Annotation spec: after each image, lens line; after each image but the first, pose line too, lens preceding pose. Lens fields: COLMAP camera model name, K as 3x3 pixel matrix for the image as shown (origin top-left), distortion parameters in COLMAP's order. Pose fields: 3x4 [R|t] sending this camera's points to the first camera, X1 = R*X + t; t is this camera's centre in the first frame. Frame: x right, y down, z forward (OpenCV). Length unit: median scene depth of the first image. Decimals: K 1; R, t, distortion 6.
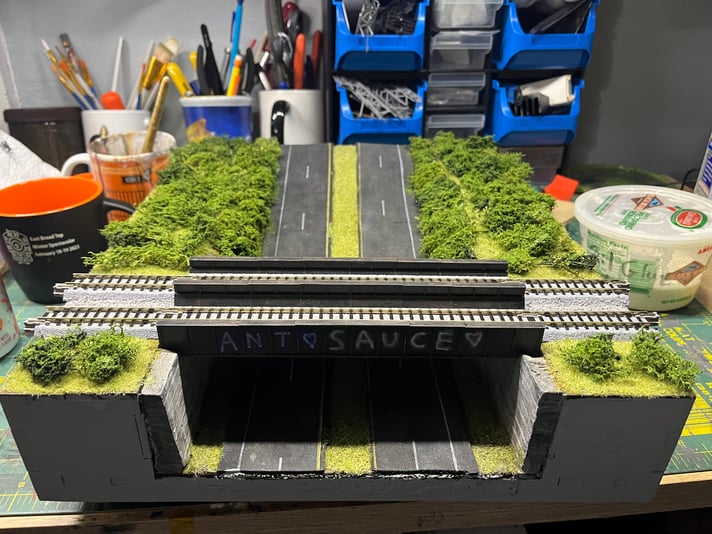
lens RADIAL K [[552.8, 0, 351.1], [0, 552.8, 274.3], [0, 0, 1]] dist [0.057436, -0.019779]
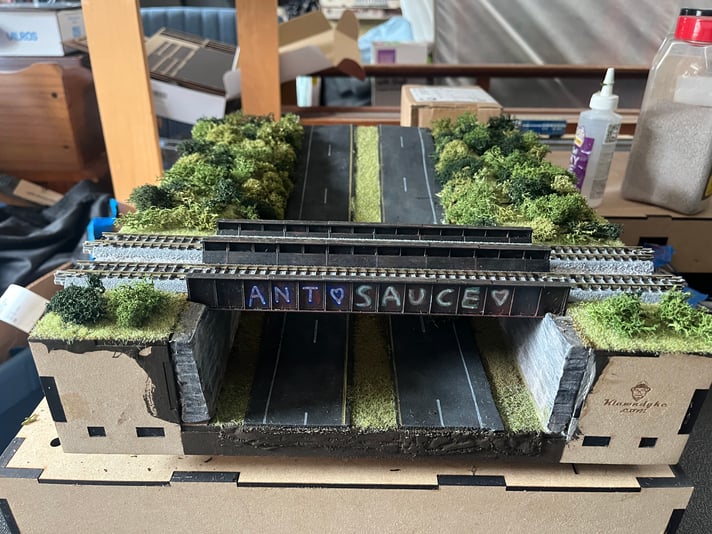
lens RADIAL K [[552.8, 0, 358.3], [0, 552.8, 263.7], [0, 0, 1]] dist [0.057436, -0.019779]
pose [[0.999851, 0.014700, -0.009028, -0.027367], [-0.014902, 0.999630, -0.022774, 0.082916], [0.008690, 0.022905, 0.999700, -0.008446]]
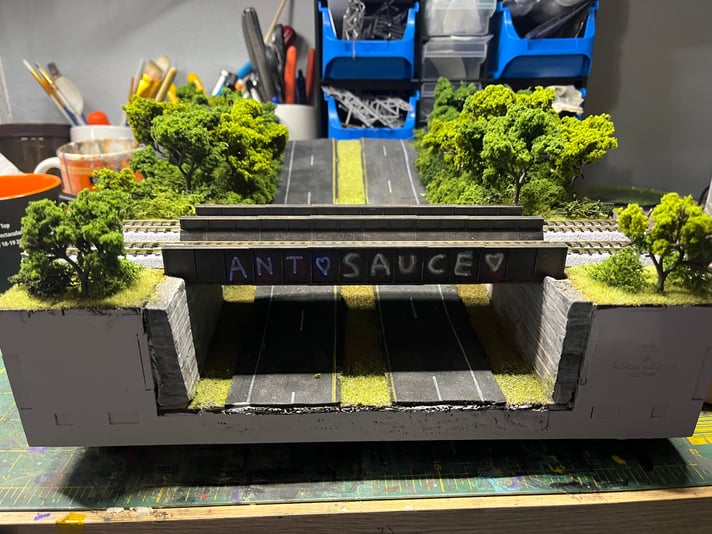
lens RADIAL K [[552.8, 0, 355.8], [0, 552.8, 268.2], [0, 0, 1]] dist [0.057436, -0.019779]
pose [[0.999768, -0.017621, 0.012380, -0.029666], [0.018894, 0.993577, -0.111568, 0.230272], [-0.010335, 0.111776, 0.993680, 0.053442]]
